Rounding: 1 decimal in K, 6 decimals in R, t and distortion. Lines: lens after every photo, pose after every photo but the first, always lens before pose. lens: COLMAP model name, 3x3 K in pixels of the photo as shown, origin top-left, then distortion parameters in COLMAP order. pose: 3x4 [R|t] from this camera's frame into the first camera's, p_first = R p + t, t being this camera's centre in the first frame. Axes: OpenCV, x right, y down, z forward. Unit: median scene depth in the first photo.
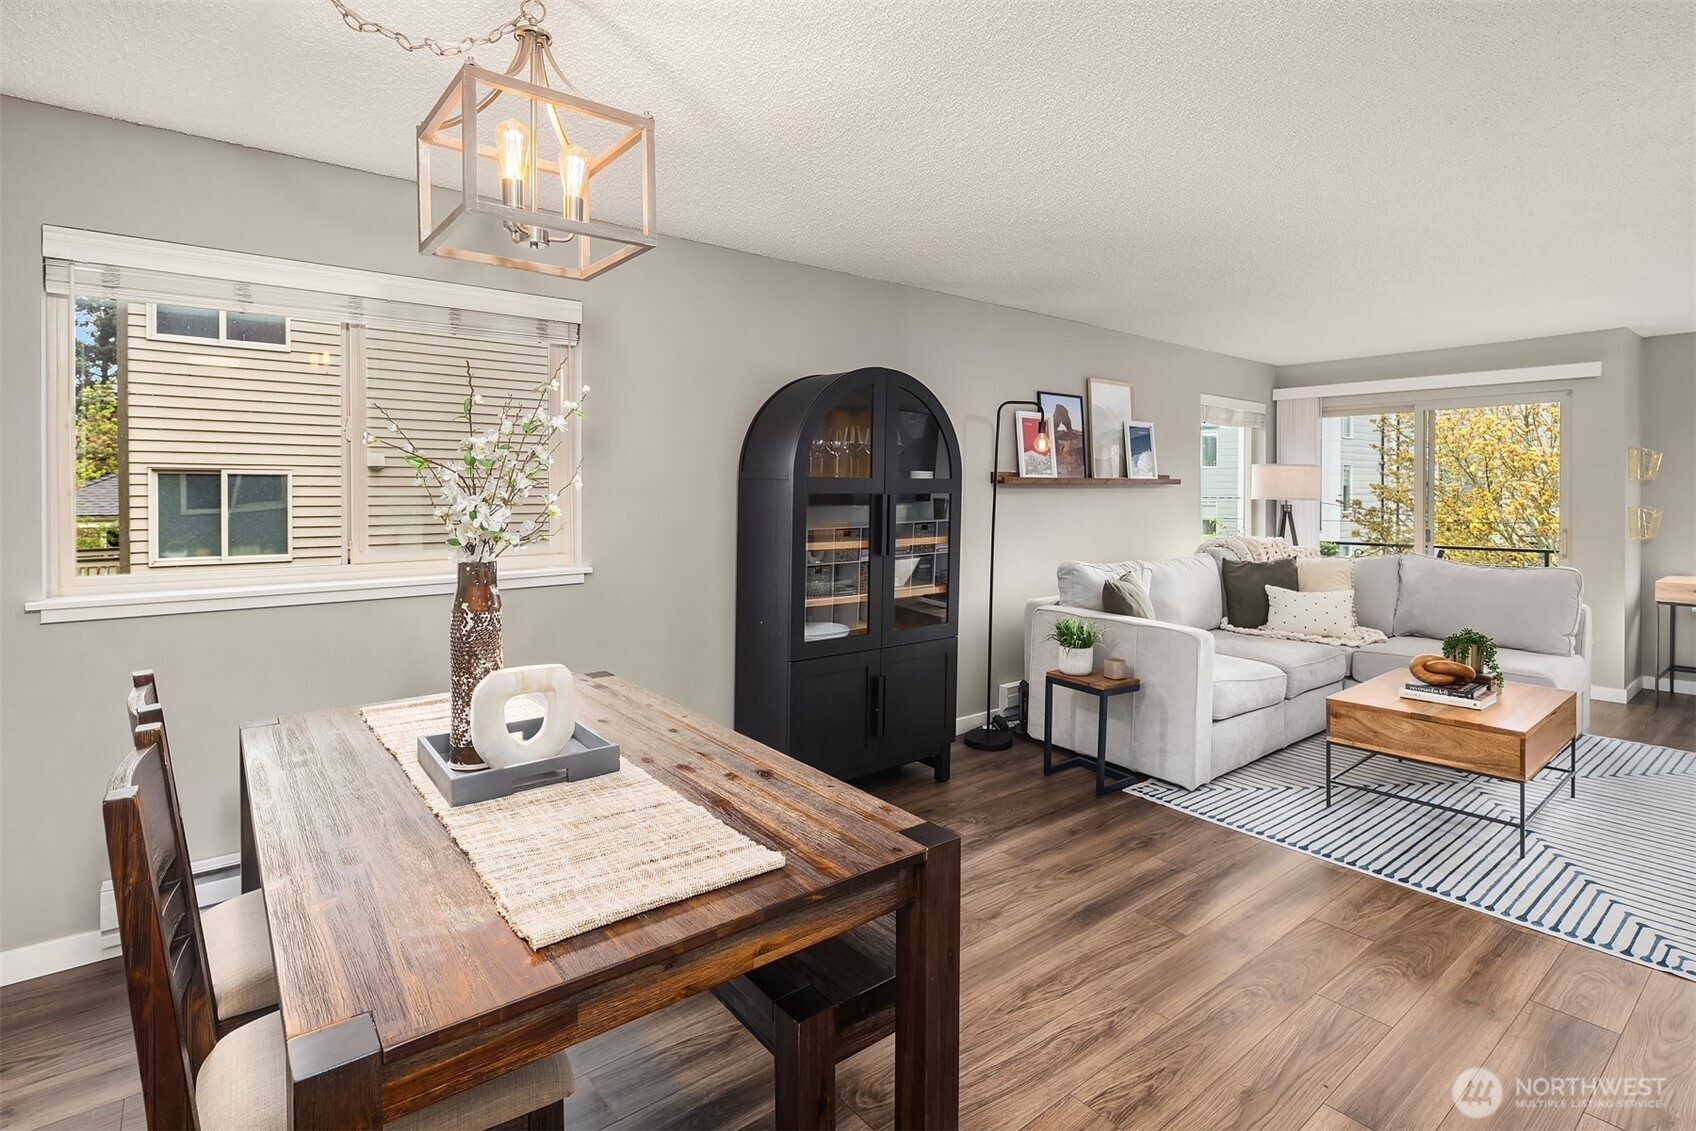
lens RADIAL K [[828.1, 0, 845.2], [0, 828.1, 497.8], [0, 0, 1]] dist [-0.003388, -0.002393]
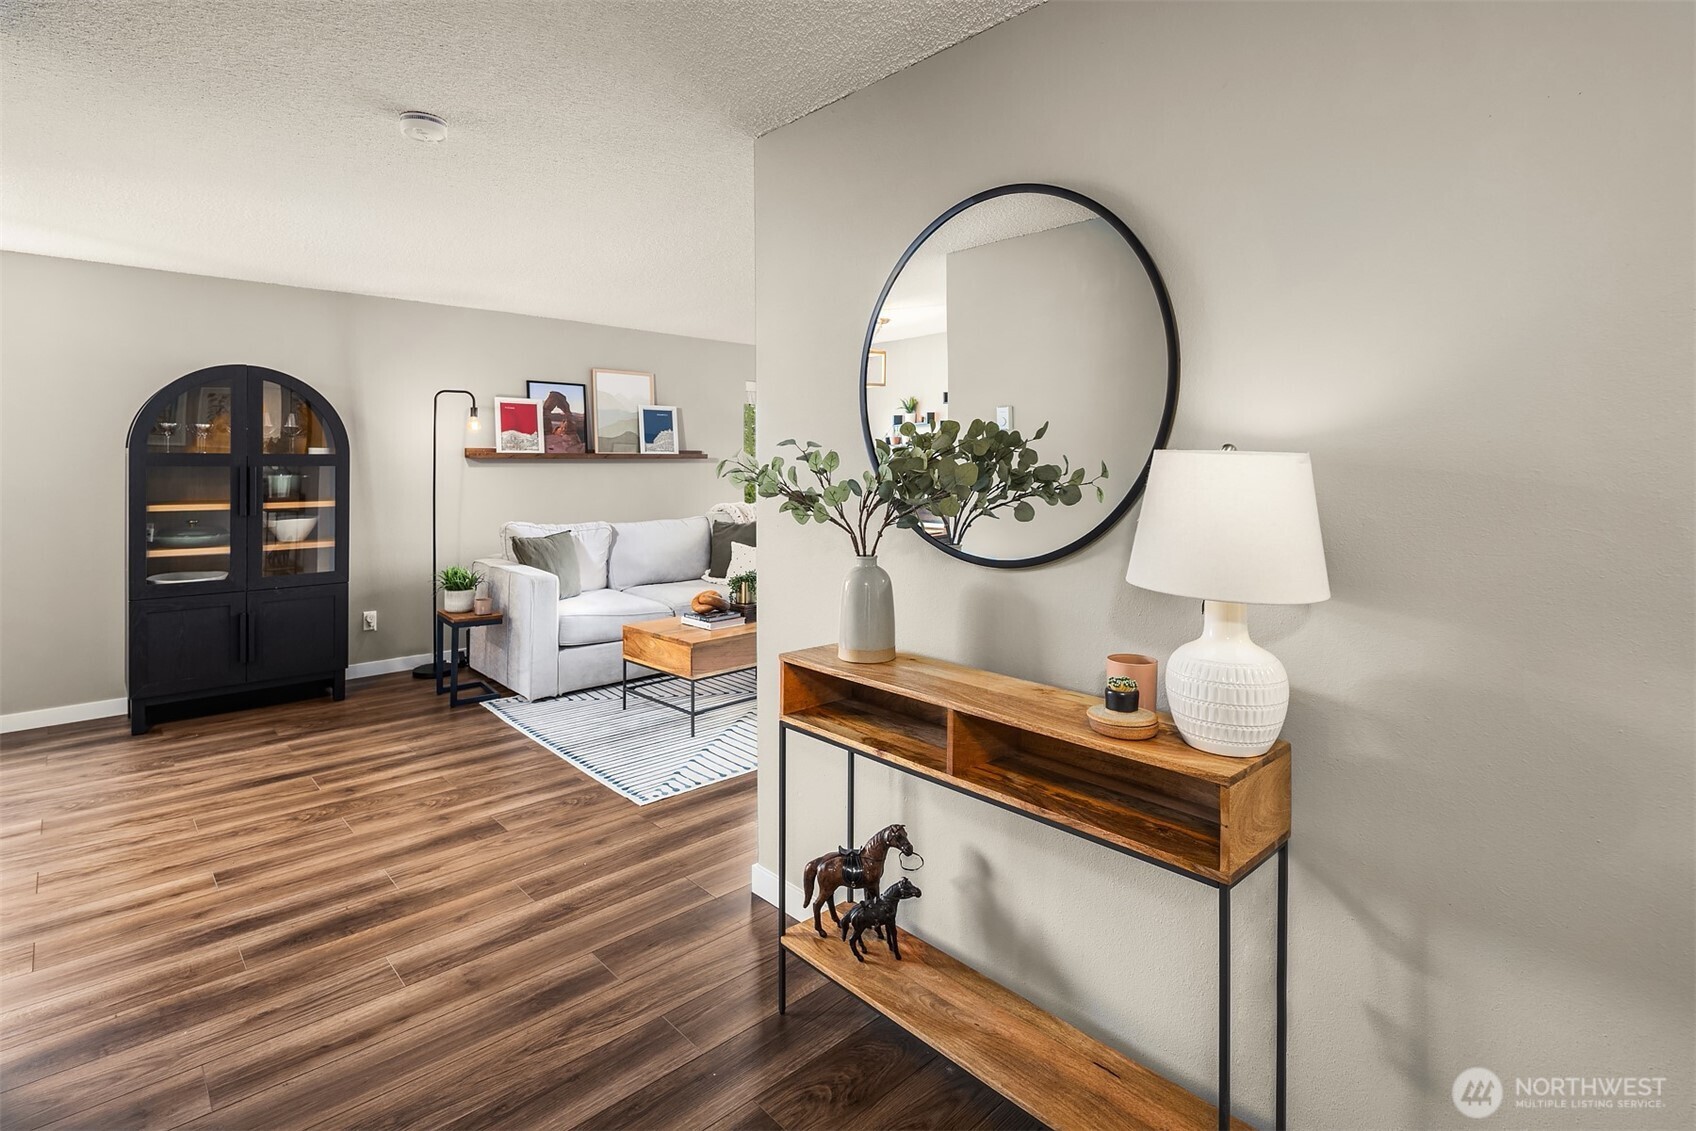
lens RADIAL K [[831.7, 0, 865.5], [0, 831.7, 464.9], [0, 0, 1]] dist [0.002730, -0.000091]
pose [[0.994886, -0.001200, 0.100993, 0.786806], [0.001963, 0.999970, -0.007462, 0.003136], [-0.100981, 0.007622, 0.994859, -0.312571]]
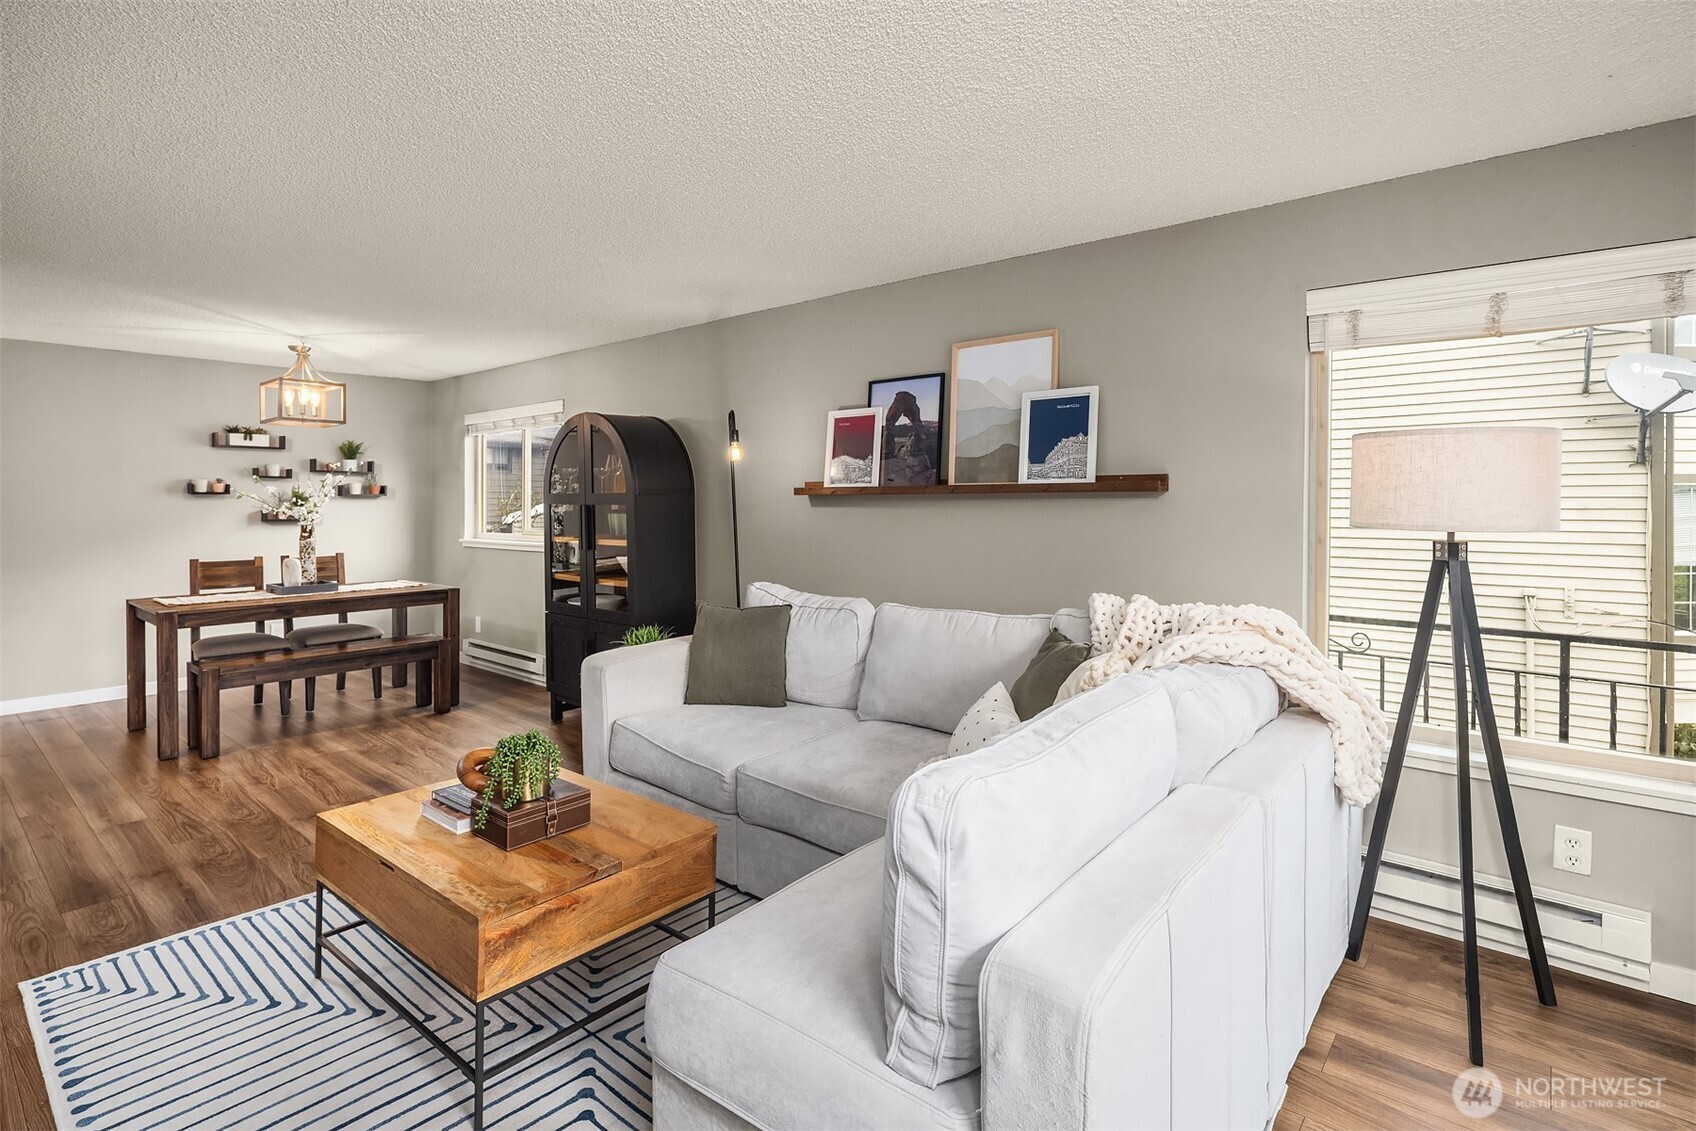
lens RADIAL K [[828.1, 0, 845.2], [0, 828.1, 497.8], [0, 0, 1]] dist [-0.003388, -0.002393]
pose [[0.193233, -0.005831, -0.981136, 1.363996], [-0.008531, 0.999935, -0.007623, -0.009630], [0.981116, 0.009843, 0.193170, 1.081473]]
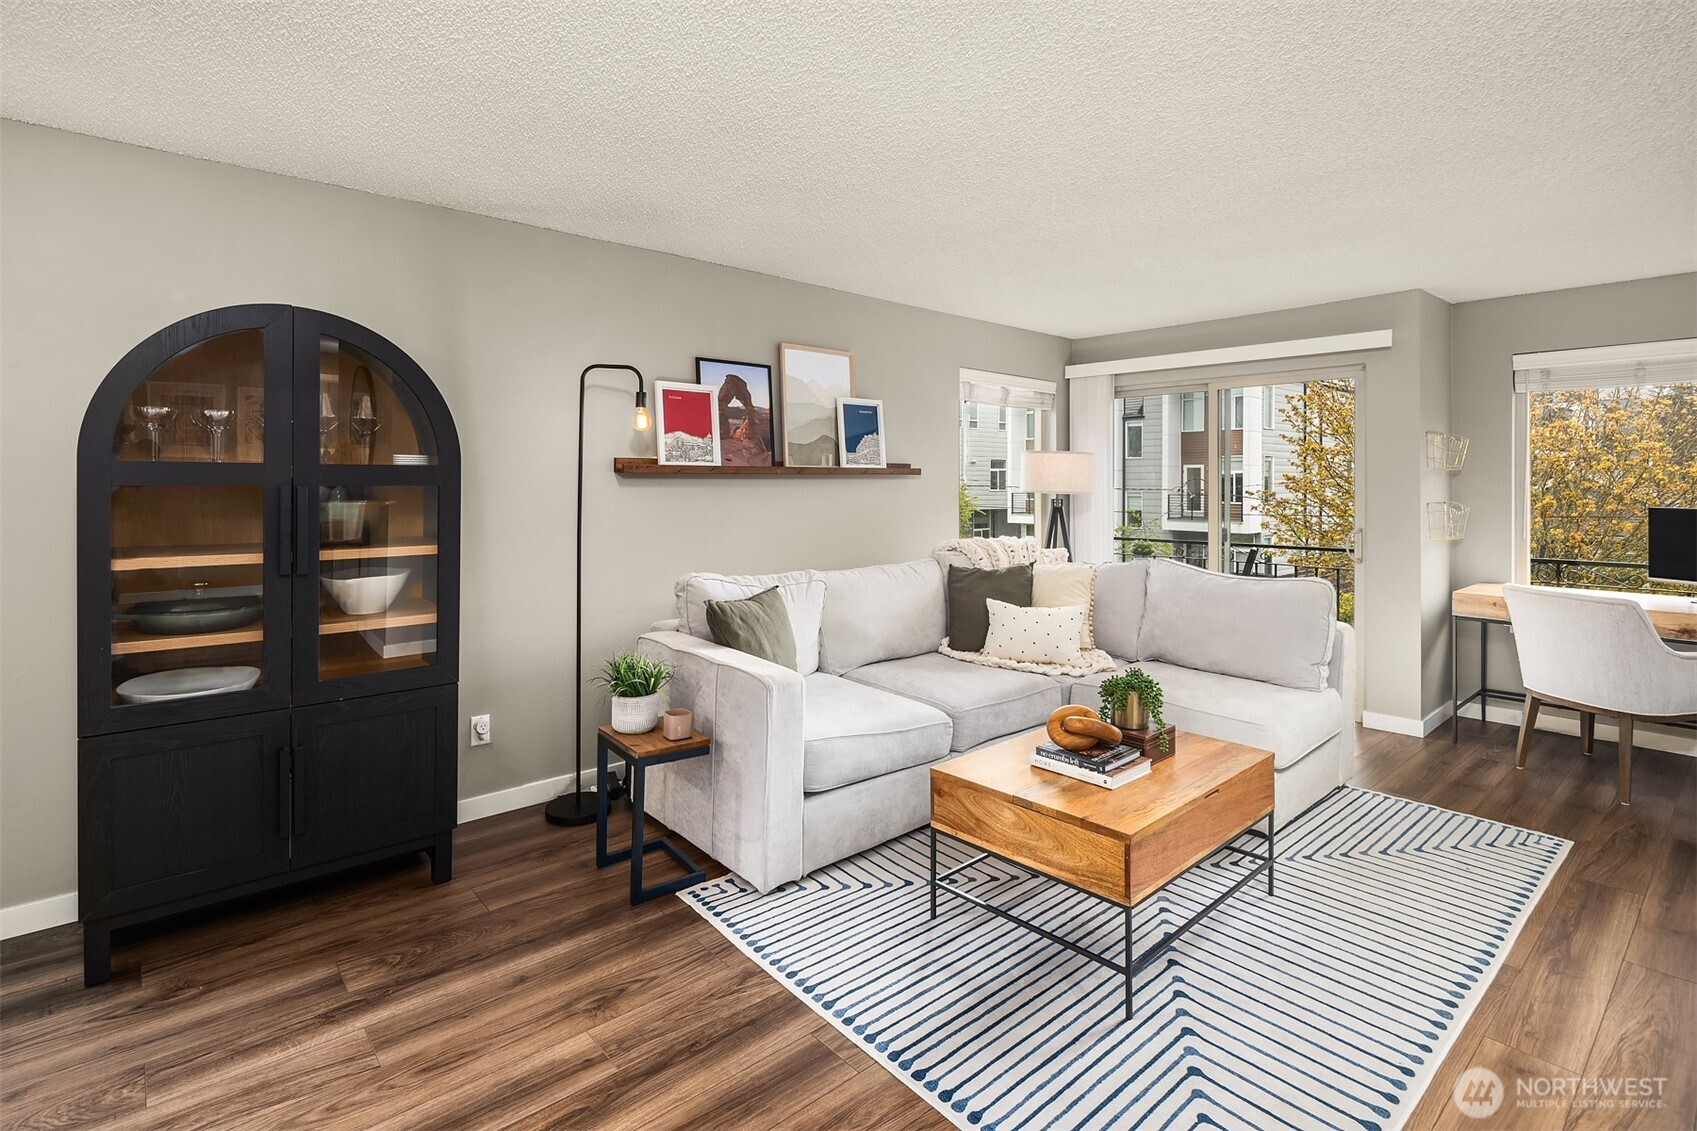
lens RADIAL K [[829.2, 0, 850.6], [0, 829.2, 480.9], [0, 0, 1]] dist [-0.000206, -0.000320]
pose [[0.998687, 0.001667, 0.051195, 0.449955], [-0.001215, 0.999960, -0.008856, -0.003814], [-0.051208, 0.008782, 0.998649, 0.258508]]
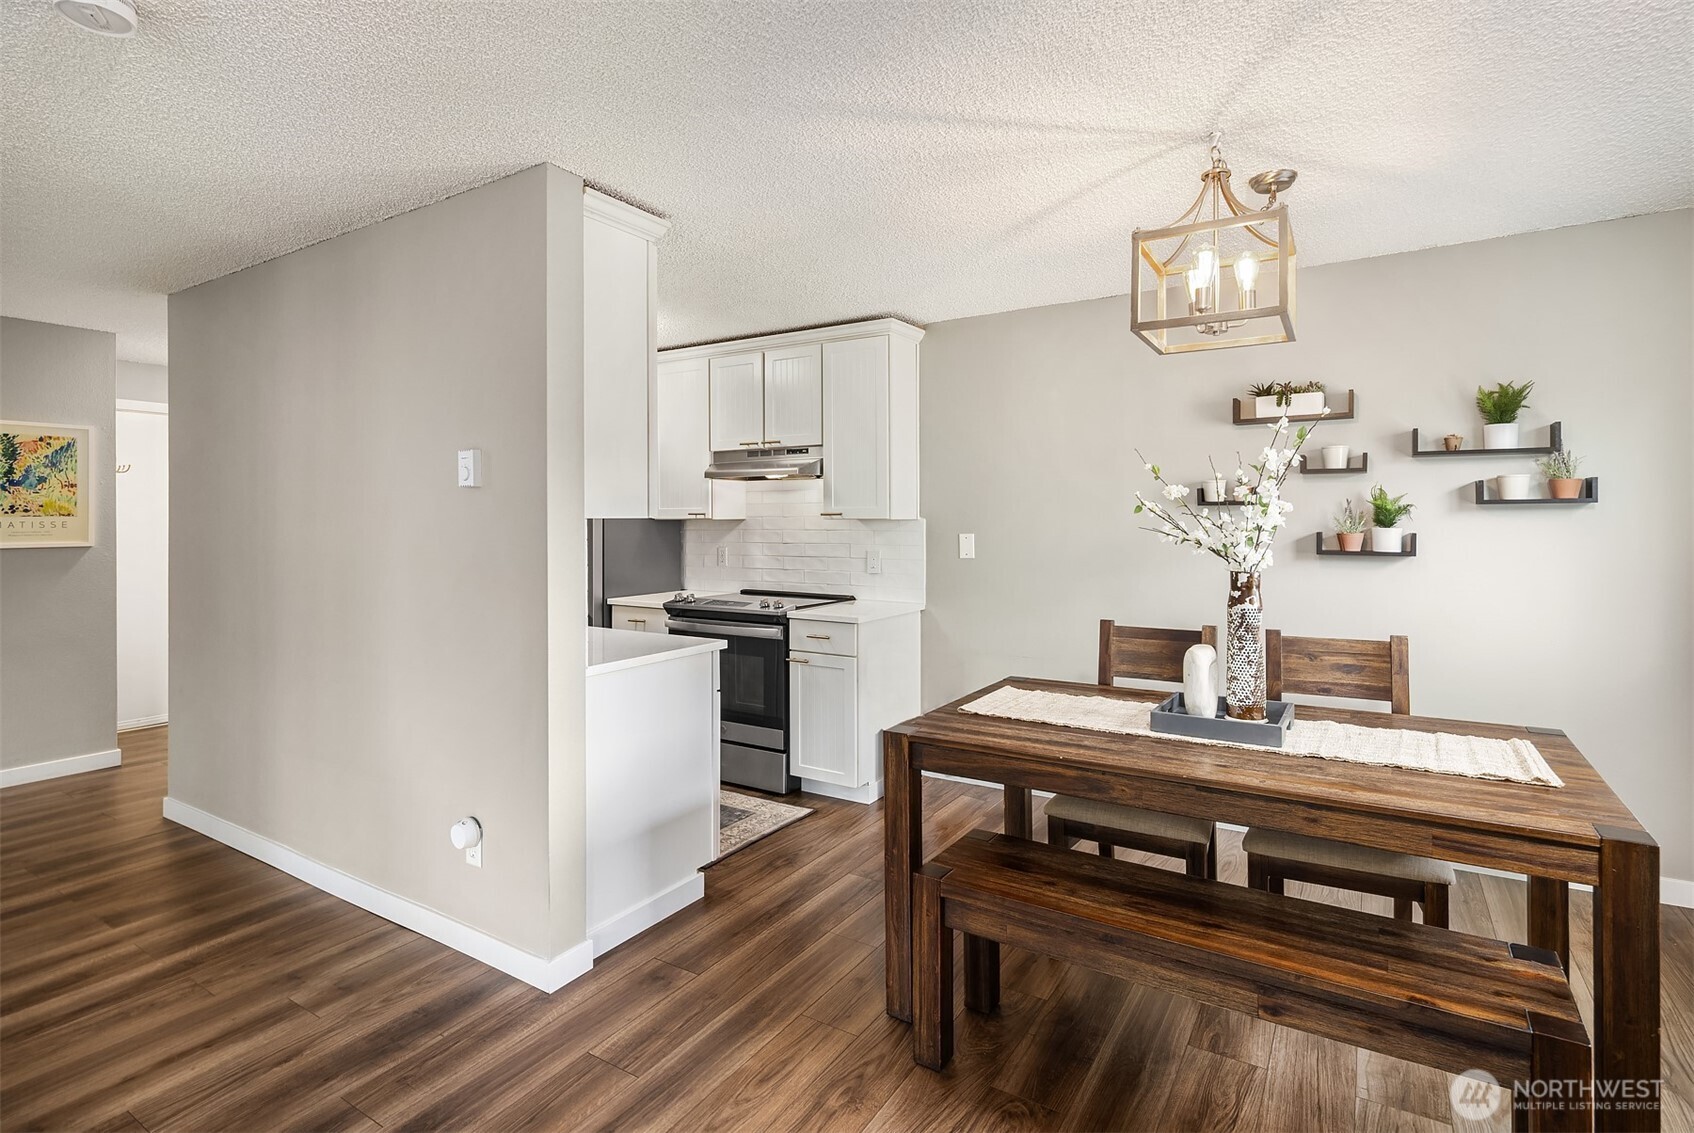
lens RADIAL K [[836.4, 0, 854.3], [0, 836.4, 509.8], [0, 0, 1]] dist [0.001989, 0.000473]
pose [[-0.941228, 0.000540, -0.337772, 0.278961], [0.001527, 0.999995, -0.002656, -0.010713], [0.337769, -0.003015, -0.941224, 0.939134]]
